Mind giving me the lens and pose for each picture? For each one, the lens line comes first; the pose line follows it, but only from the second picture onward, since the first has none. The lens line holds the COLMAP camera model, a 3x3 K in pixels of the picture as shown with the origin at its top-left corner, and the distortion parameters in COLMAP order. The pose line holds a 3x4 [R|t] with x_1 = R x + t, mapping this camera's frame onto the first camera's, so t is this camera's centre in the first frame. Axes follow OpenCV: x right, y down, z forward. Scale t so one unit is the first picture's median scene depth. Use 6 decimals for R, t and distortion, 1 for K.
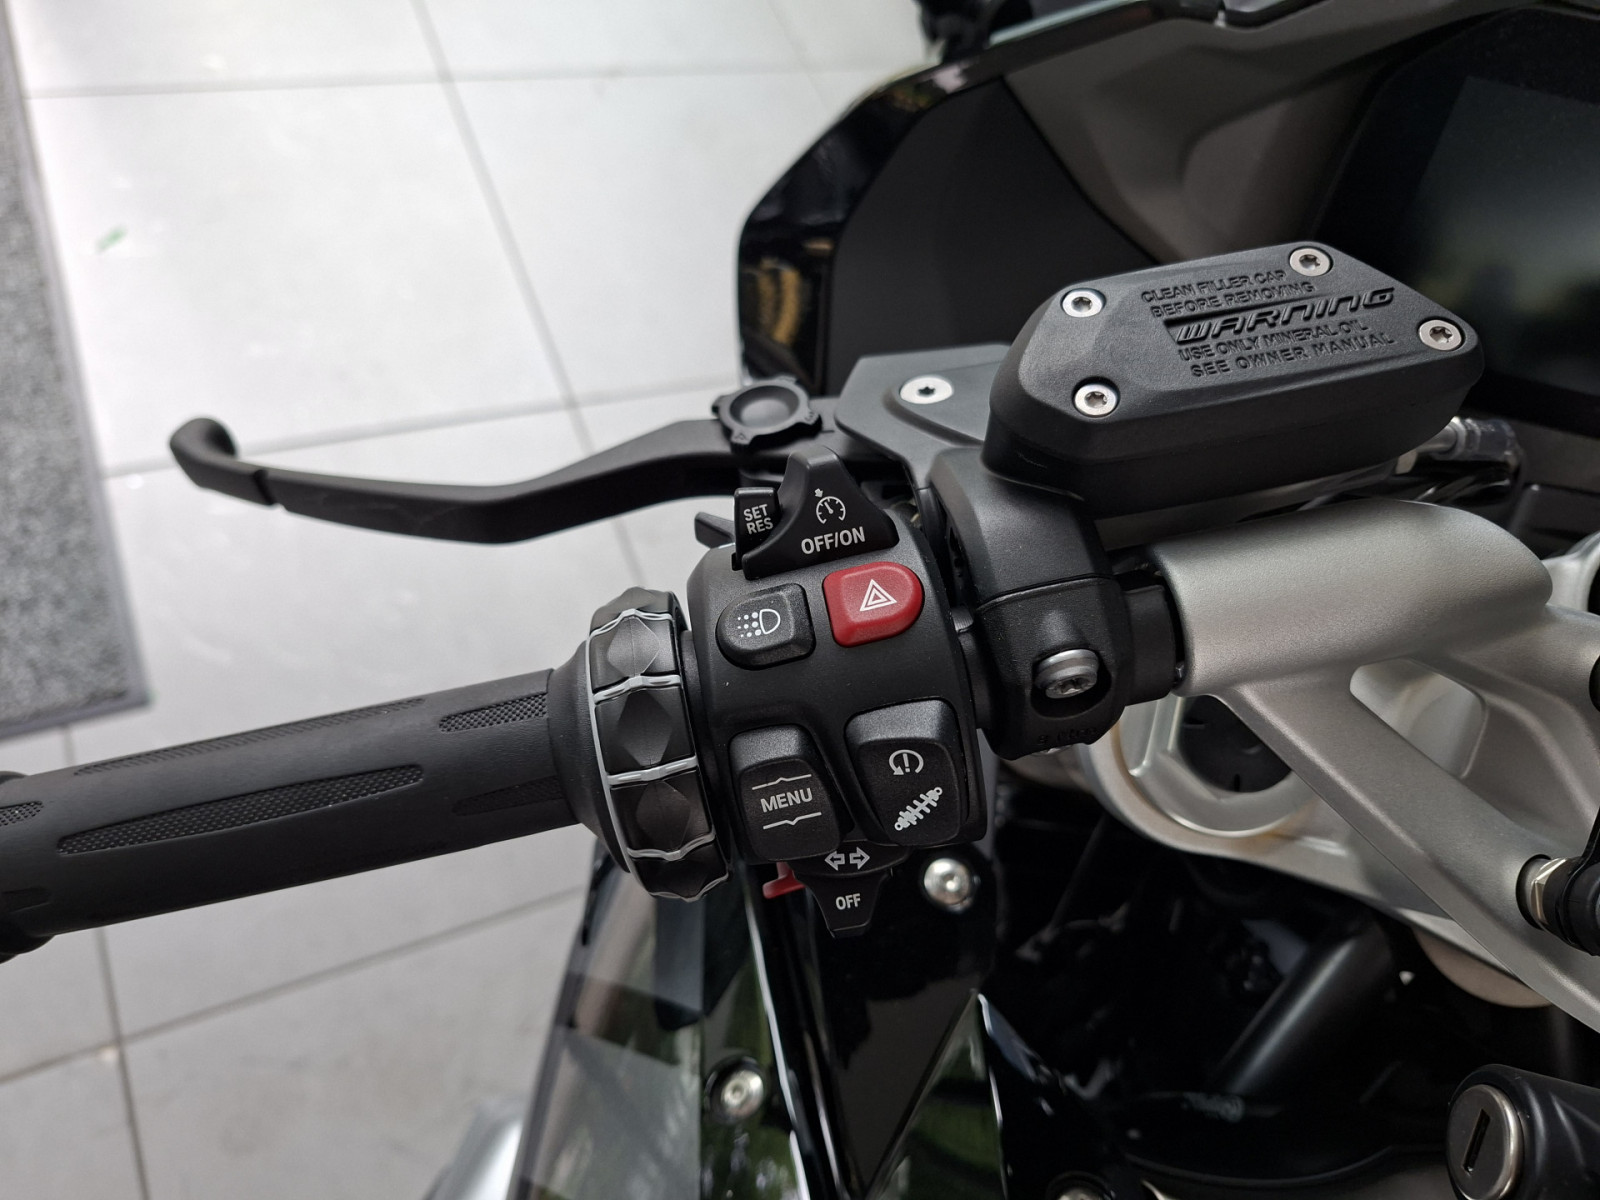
lens RADIAL K [[1191.4, 0, 800.0], [0, 1191.4, 600.0], [0, 0, 1]] dist [0.001147, -0.150776]
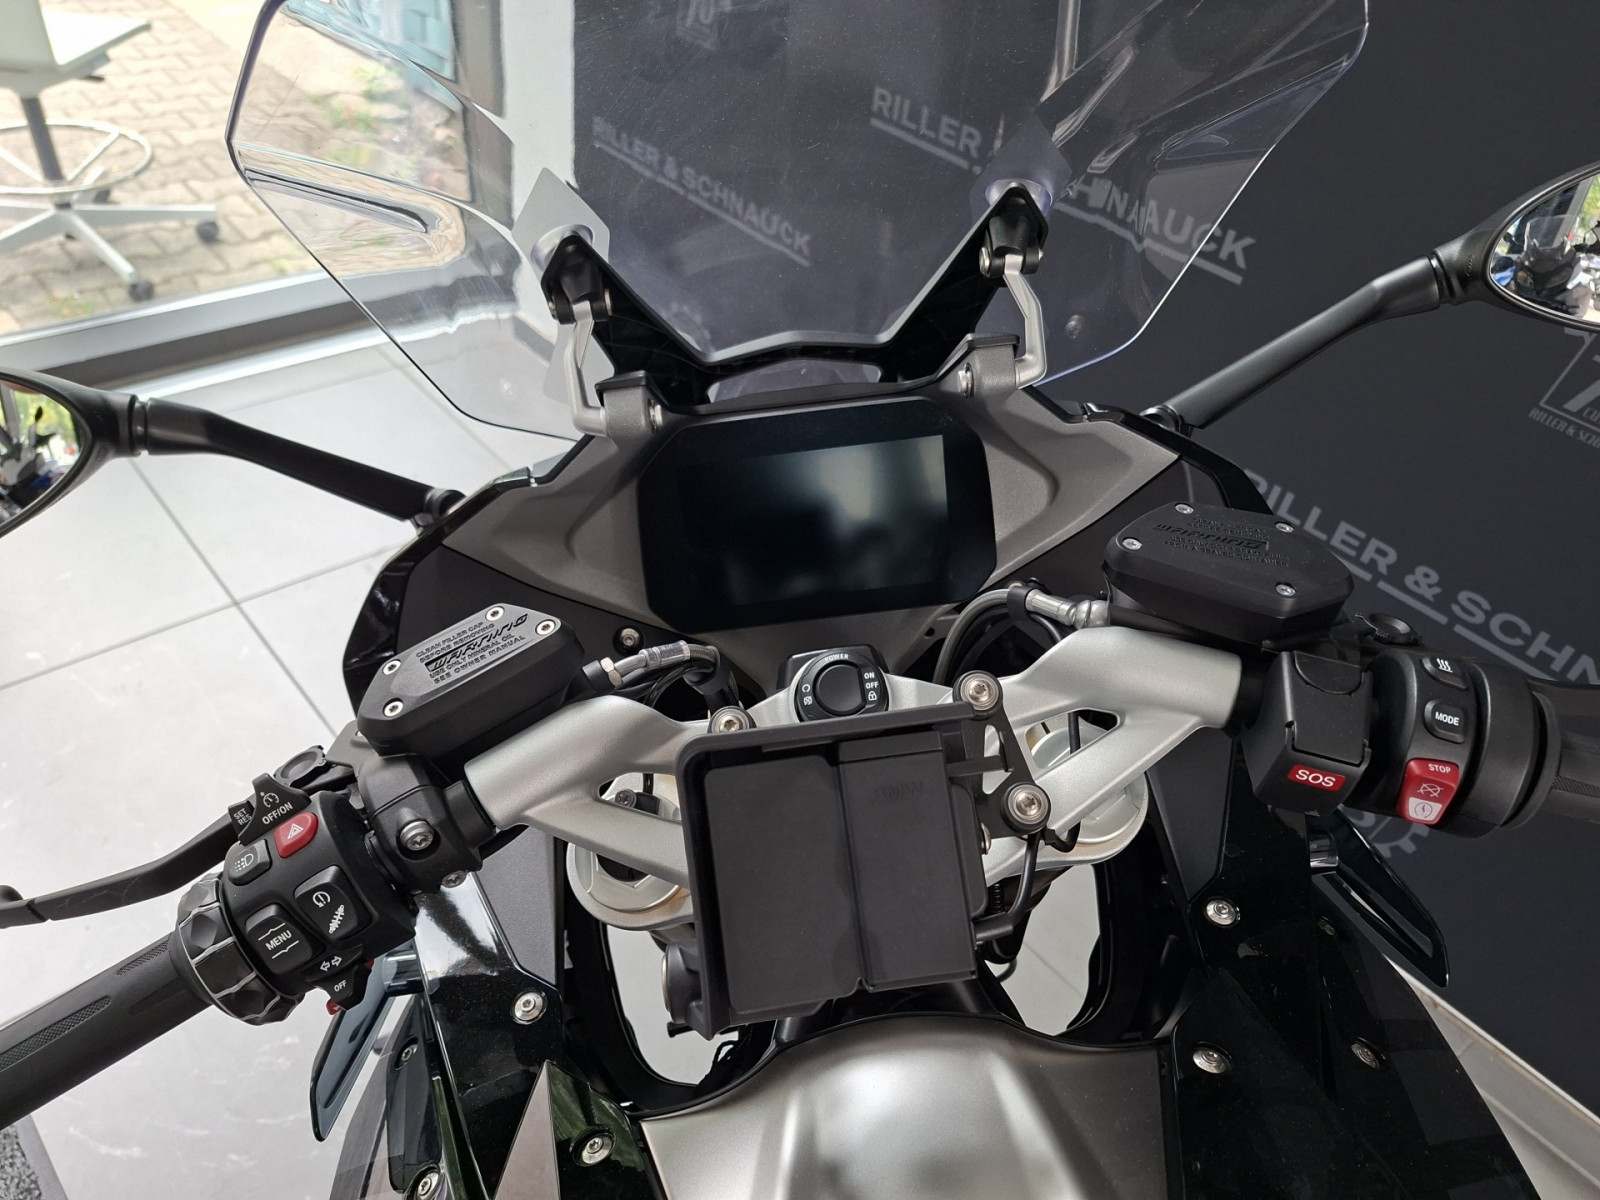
lens RADIAL K [[1100.0, 0, 800.0], [0, 1100.0, 600.0], [0, 0, 1]] dist [0.080692, -0.079648]
pose [[0.938690, -0.320761, 0.126388, 0.747337], [0.343388, 0.902560, -0.259751, 0.429677], [-0.030755, 0.287226, 0.957369, -1.012842]]
